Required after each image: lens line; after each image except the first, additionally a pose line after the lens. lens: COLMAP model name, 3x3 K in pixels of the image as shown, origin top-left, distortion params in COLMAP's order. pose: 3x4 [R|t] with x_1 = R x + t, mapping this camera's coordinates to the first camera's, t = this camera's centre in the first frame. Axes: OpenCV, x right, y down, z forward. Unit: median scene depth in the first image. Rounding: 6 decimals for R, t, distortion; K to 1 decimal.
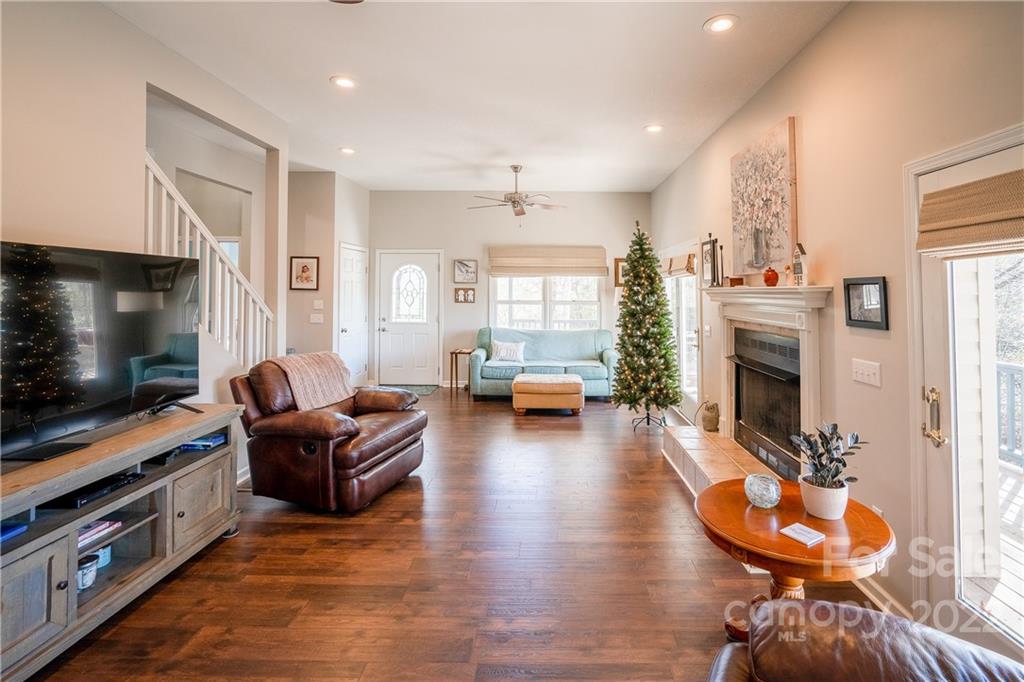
lens RADIAL K [[511.6, 0, 552.1], [0, 511.6, 280.7], [0, 0, 1]] dist [-0.000083, 0.000452]
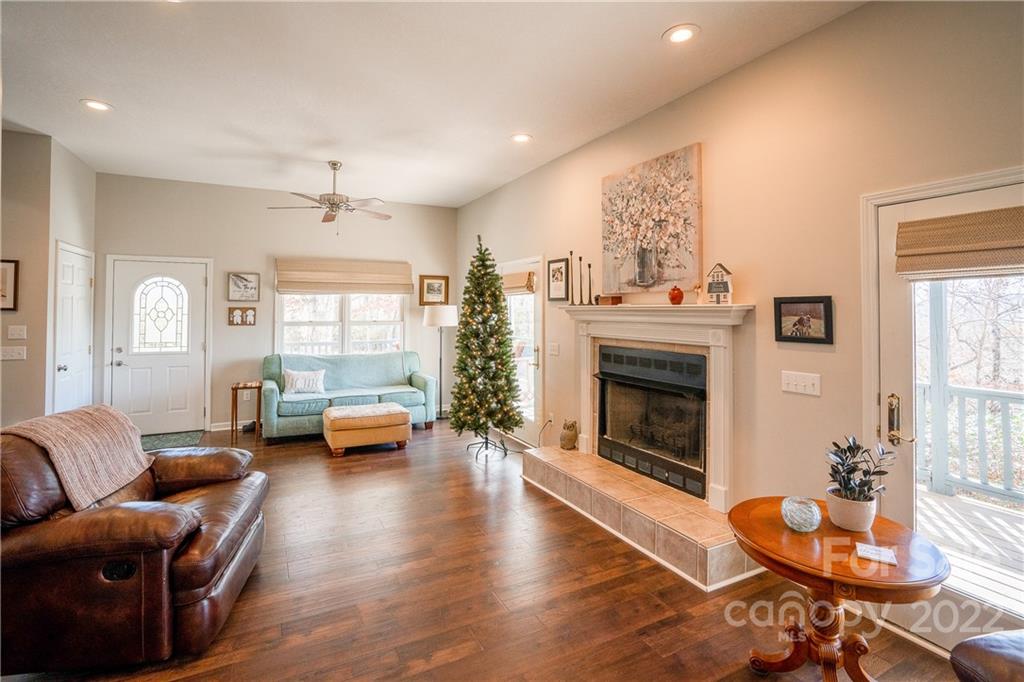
lens RADIAL K [[492.4, 0, 507.8], [0, 492.4, 301.7], [0, 0, 1]] dist [-0.040035, 0.029503]
pose [[0.895229, 0.002131, 0.445601, -0.188639], [-0.004242, 0.999984, 0.003740, 0.001831], [-0.445586, -0.005238, 0.895224, 0.162551]]
